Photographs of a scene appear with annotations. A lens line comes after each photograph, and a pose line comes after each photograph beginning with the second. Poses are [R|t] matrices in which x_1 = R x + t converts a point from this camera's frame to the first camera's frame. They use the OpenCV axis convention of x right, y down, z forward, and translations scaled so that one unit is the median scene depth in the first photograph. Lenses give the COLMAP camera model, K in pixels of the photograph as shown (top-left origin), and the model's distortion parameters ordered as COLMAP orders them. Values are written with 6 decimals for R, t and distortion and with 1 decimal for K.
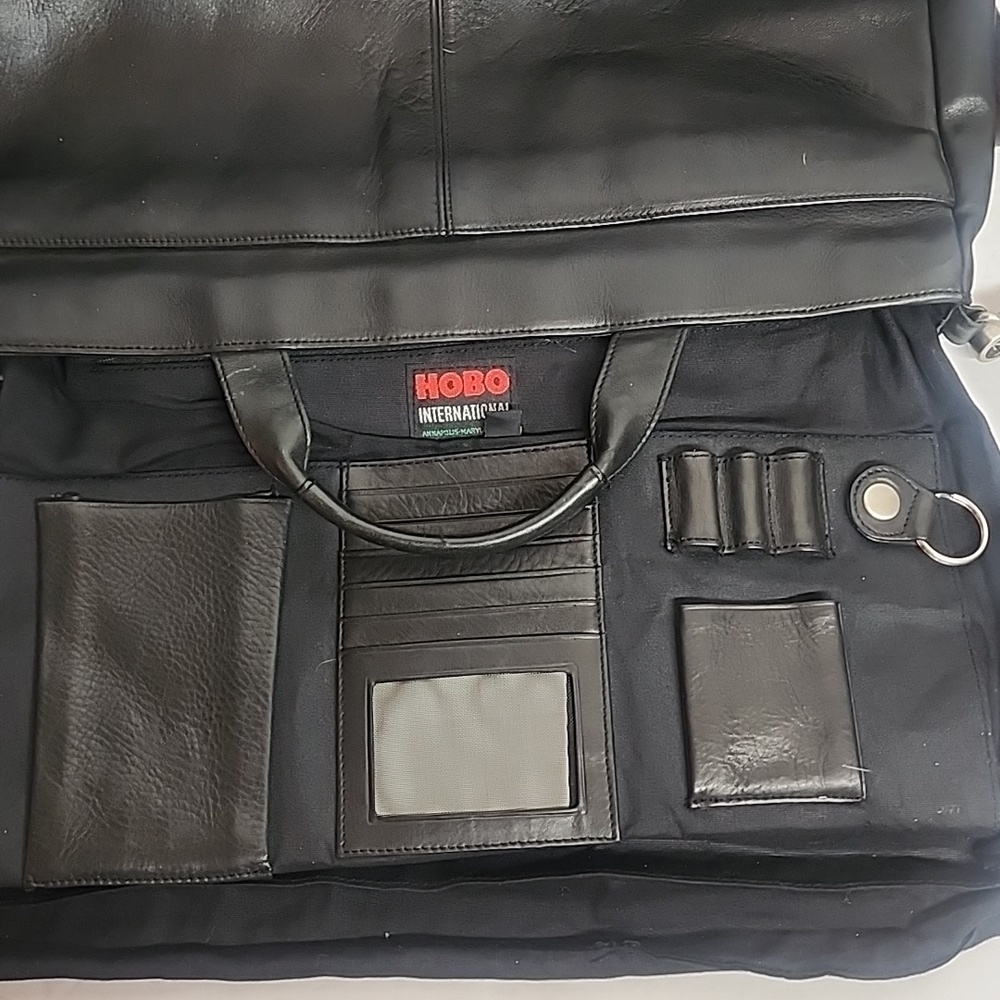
lens RADIAL K [[1330.8, 0, 500.0], [0, 1330.8, 500.0], [0, 0, 1]] dist [-0.099497, -0.033518]
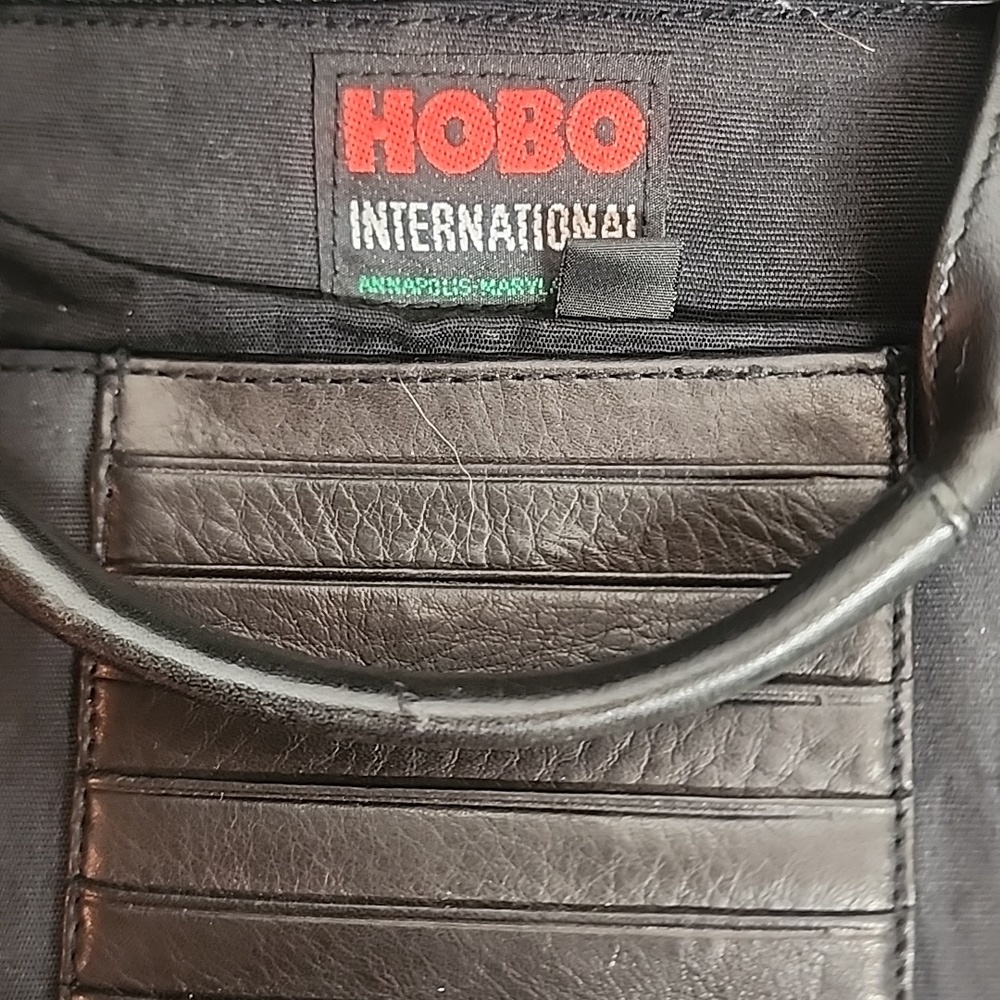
lens RADIAL K [[1406.3, 0, 500.0], [0, 1406.3, 500.0], [0, 0, 1]] dist [0.012196, -0.009813]
pose [[0.997111, 0.056546, 0.050725, -0.039409], [-0.067503, 0.965819, 0.250274, -0.088582], [-0.034839, -0.252975, 0.966845, 0.675191]]
